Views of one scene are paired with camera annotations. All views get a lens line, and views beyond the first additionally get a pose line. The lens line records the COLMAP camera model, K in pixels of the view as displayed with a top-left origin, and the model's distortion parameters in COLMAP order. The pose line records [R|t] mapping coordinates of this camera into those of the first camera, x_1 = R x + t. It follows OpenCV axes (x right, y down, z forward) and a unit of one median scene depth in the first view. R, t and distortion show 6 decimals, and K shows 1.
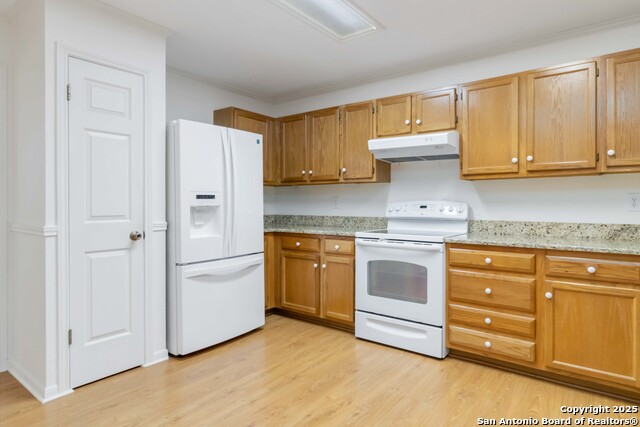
lens RADIAL K [[350.8, 0, 320.8], [0, 350.8, 206.6], [0, 0, 1]] dist [-0.001756, -0.000279]
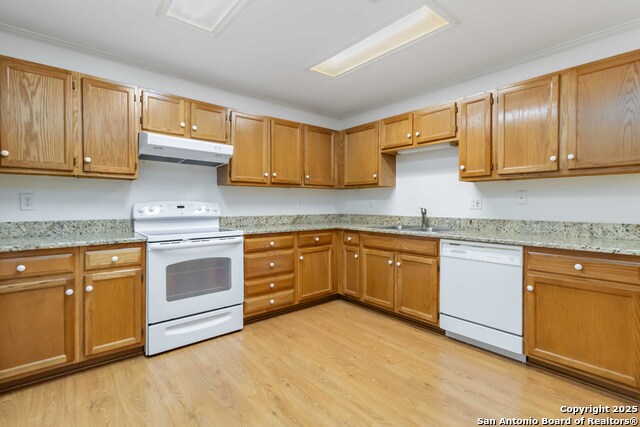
lens RADIAL K [[300.2, 0, 328.7], [0, 300.2, 204.6], [0, 0, 1]] dist [-0.001109, 0.000018]
pose [[0.218704, -0.003115, 0.975786, -0.557055], [0.004400, 0.999988, 0.002206, -0.006541], [-0.975781, 0.003812, 0.218715, 0.416210]]
